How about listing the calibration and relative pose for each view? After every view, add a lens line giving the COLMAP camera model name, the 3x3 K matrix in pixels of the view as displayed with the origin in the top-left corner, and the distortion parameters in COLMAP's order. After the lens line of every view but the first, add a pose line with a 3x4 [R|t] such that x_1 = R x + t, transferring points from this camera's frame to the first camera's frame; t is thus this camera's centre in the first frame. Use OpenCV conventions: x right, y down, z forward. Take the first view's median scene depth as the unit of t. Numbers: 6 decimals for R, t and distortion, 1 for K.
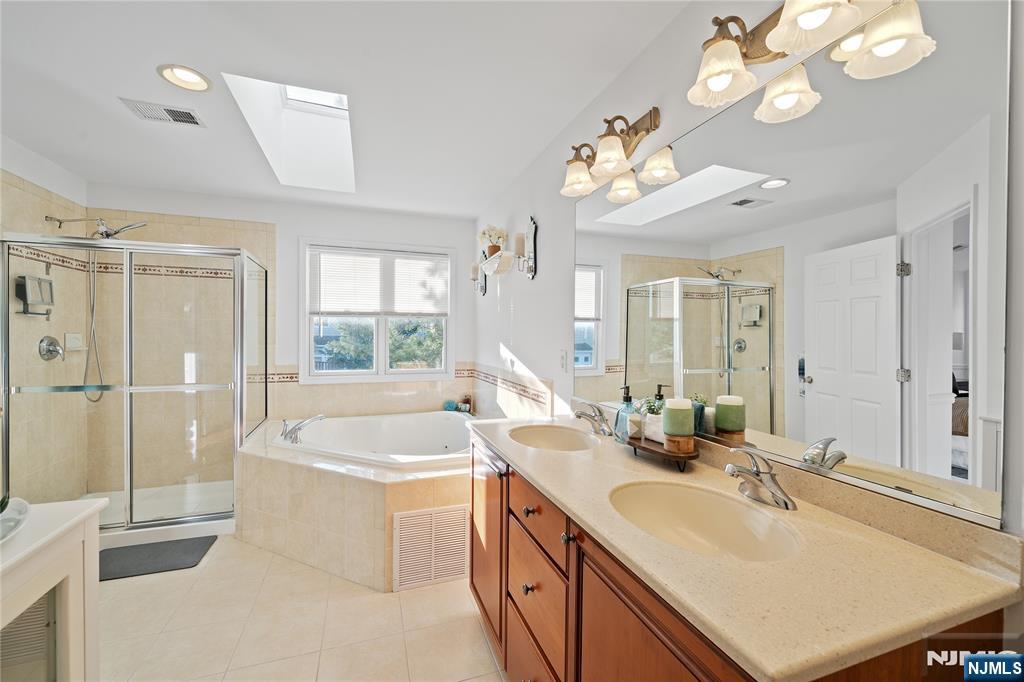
lens RADIAL K [[401.6, 0, 517.2], [0, 401.6, 335.4], [0, 0, 1]] dist [-0.002606, 0.000382]
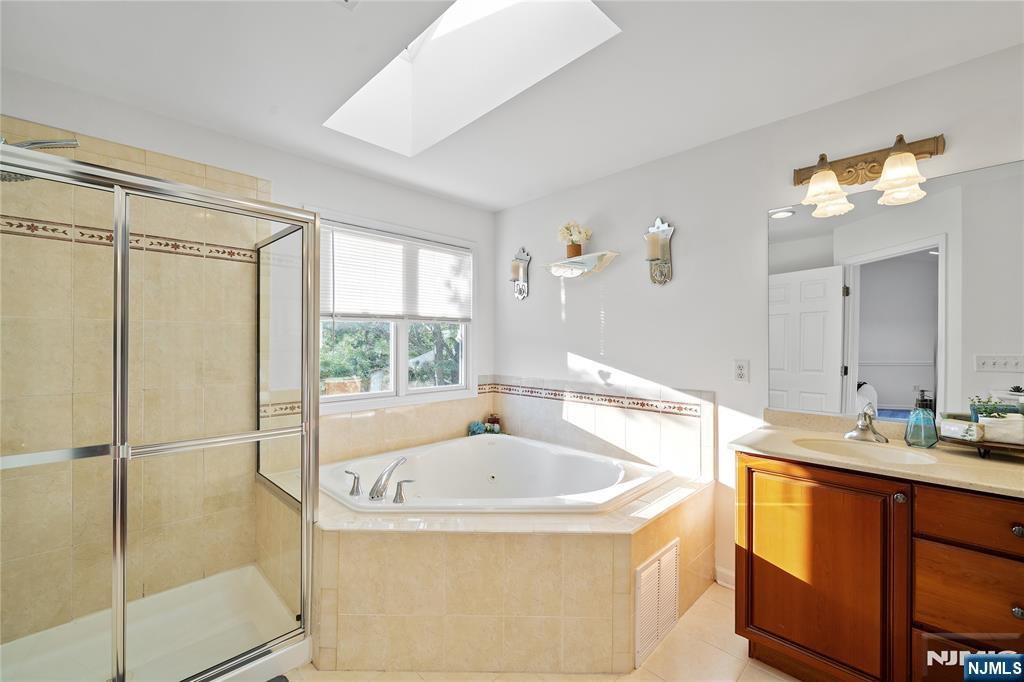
lens RADIAL K [[401.6, 0, 510.4], [0, 401.6, 343.3], [0, 0, 1]] dist [-0.002606, 0.000382]
pose [[0.912550, -0.007495, 0.408897, -0.473643], [0.007489, 0.999971, 0.001616, -0.004206], [-0.408898, 0.001587, 0.912579, 0.207828]]
